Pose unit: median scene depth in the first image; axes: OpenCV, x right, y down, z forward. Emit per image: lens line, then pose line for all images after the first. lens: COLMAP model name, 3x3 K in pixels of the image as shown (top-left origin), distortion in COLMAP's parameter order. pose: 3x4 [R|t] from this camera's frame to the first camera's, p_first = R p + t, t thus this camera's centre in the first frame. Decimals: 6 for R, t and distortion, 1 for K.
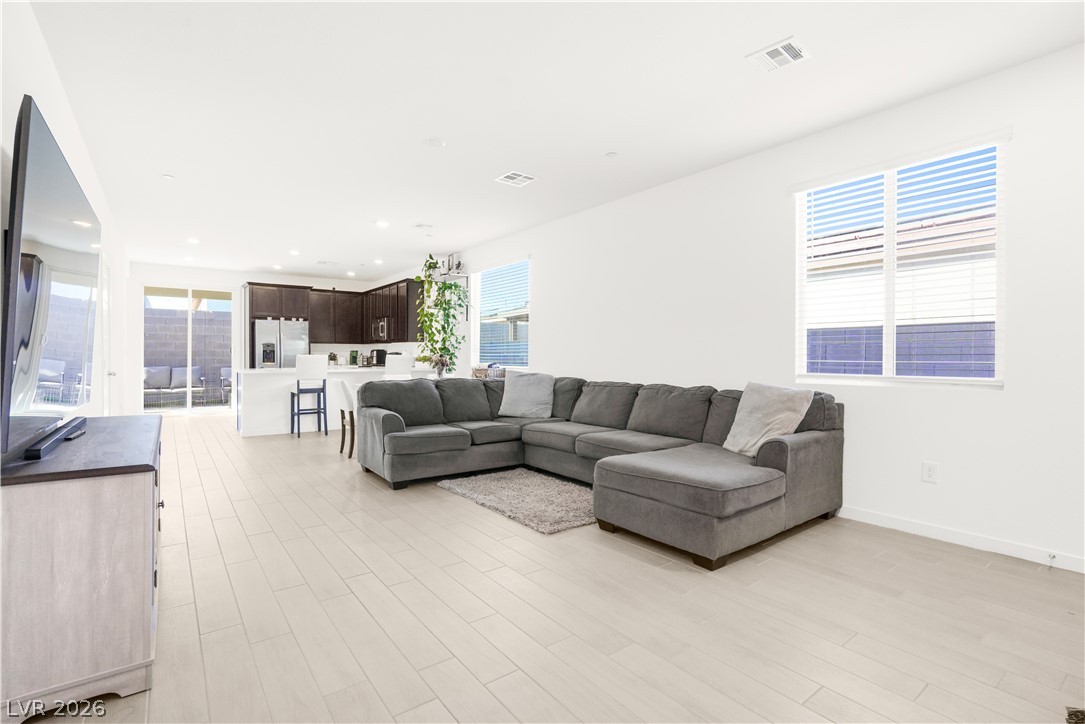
lens RADIAL K [[509.4, 0, 533.7], [0, 509.4, 355.5], [0, 0, 1]] dist [-0.018665, 0.000559]
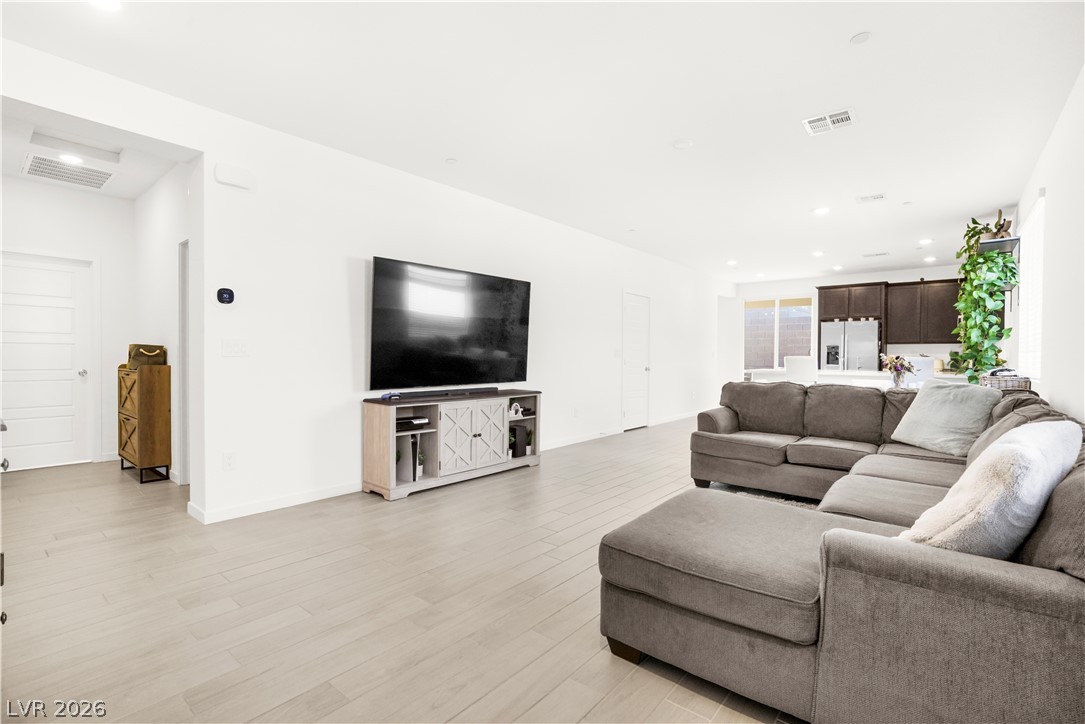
lens RADIAL K [[492.5, 0, 542.5], [0, 492.5, 362.0], [0, 0, 1]] dist [-0.017193, 0.000655]
pose [[0.232850, 0.012373, -0.972434, 0.278752], [-0.004685, 0.999922, 0.011601, 0.000931], [0.972501, 0.001855, 0.232890, 0.206138]]
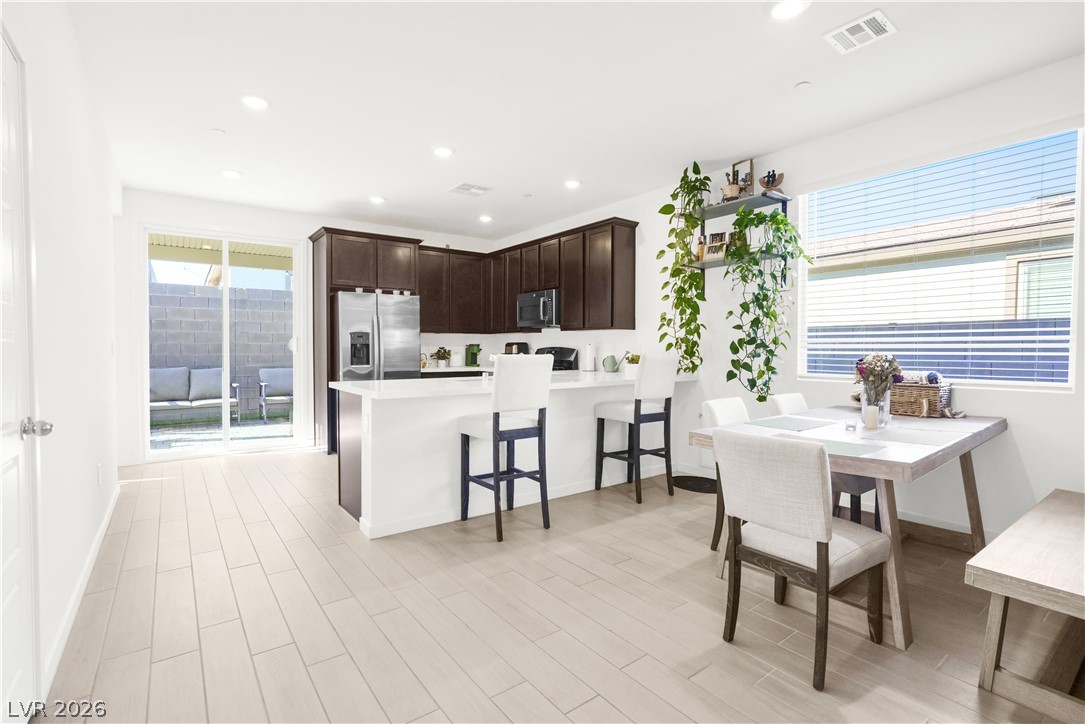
lens RADIAL K [[509.4, 0, 533.7], [0, 509.4, 355.5], [0, 0, 1]] dist [-0.018665, 0.000559]
pose [[0.999965, -0.000392, -0.008325, -0.305883], [0.000514, 0.999892, 0.014668, -0.005156], [0.008319, -0.014672, 0.999858, 0.397742]]
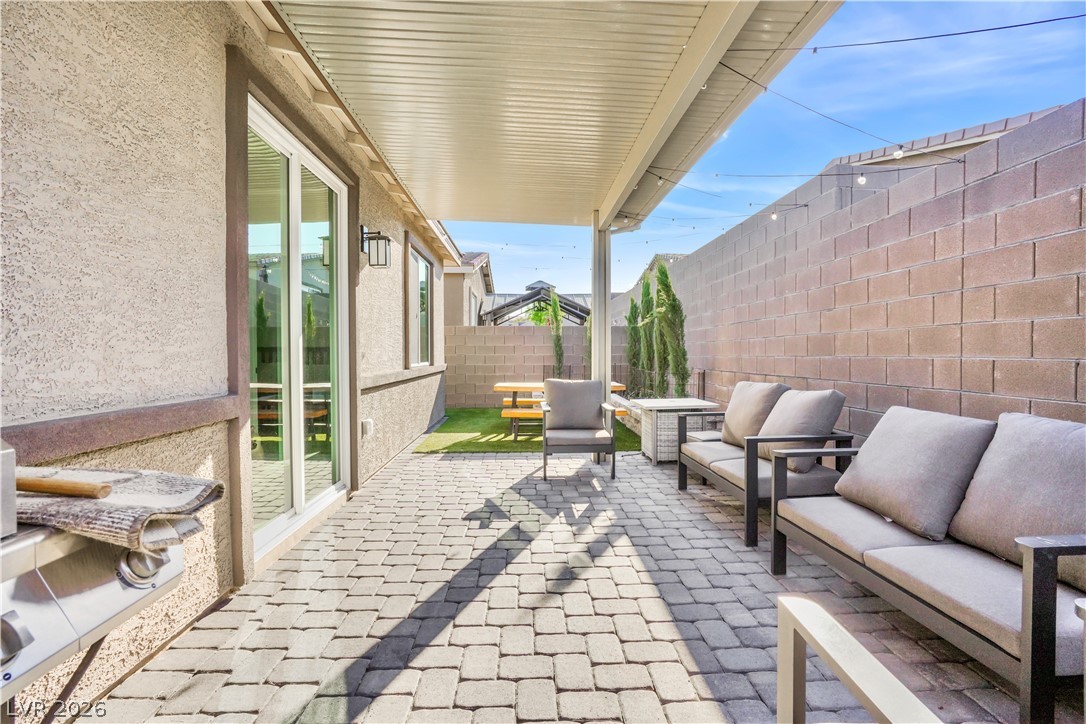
lens RADIAL K [[492.9, 0, 543.0], [0, 492.9, 362.0], [0, 0, 1]] dist [-0.017193, 0.000655]
pose [[-0.568298, 0.010804, -0.822752, -0.480042], [0.001964, 0.999929, 0.011773, 0.005101], [0.822820, 0.005075, -0.568279, 1.286474]]
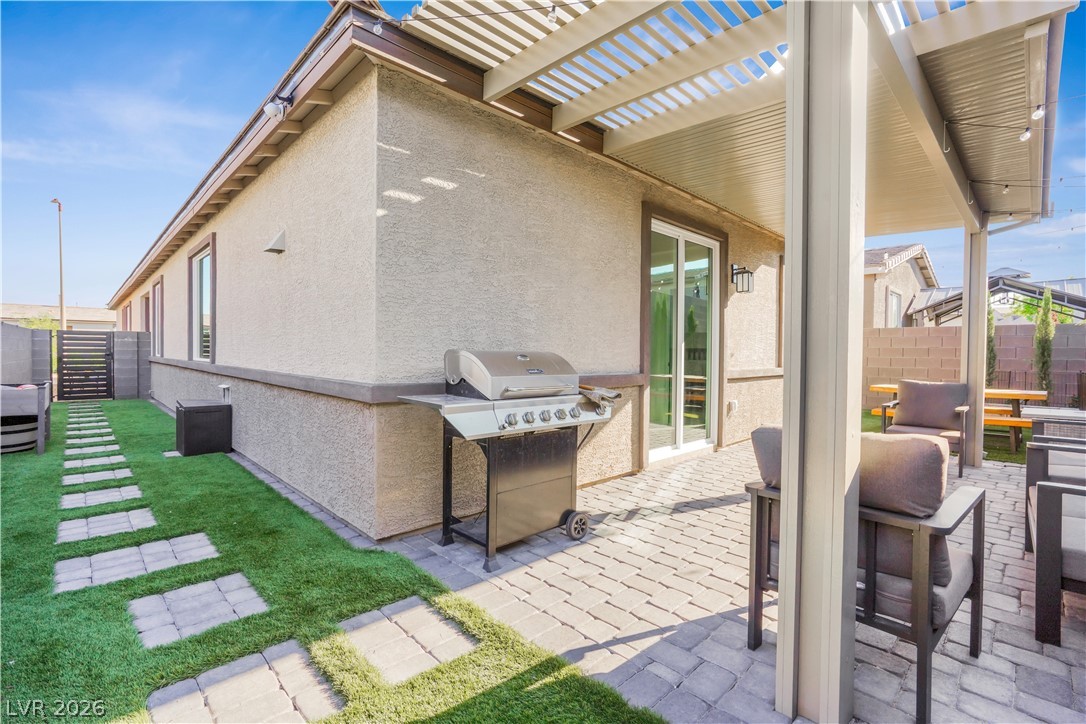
lens RADIAL K [[492.9, 0, 543.0], [0, 492.9, 362.0], [0, 0, 1]] dist [-0.017193, 0.000655]
pose [[-0.991265, -0.013245, -0.131219, -0.429415], [-0.015762, 0.999711, 0.018164, 0.004968], [0.130940, 0.020073, -0.991187, 1.496096]]
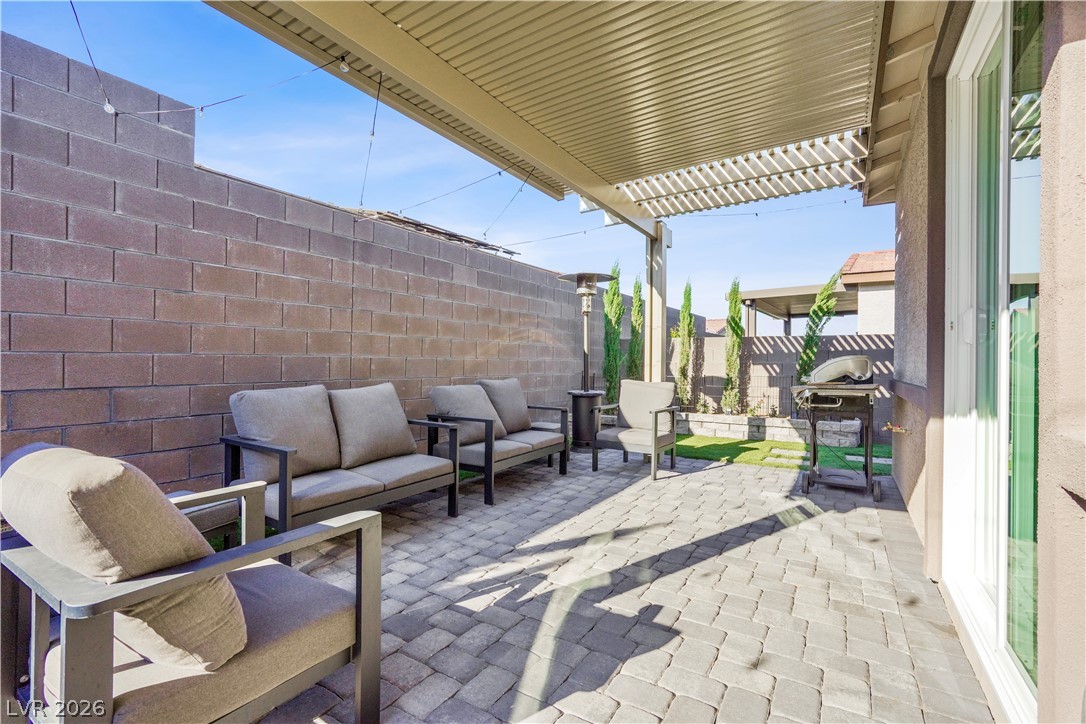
lens RADIAL K [[492.9, 0, 543.0], [0, 492.9, 362.0], [0, 0, 1]] dist [-0.017193, 0.000655]
pose [[0.931635, 0.000915, 0.363394, -0.867726], [-0.002560, 0.999989, 0.004045, 0.009253], [-0.363386, -0.004699, 0.931627, 0.867254]]
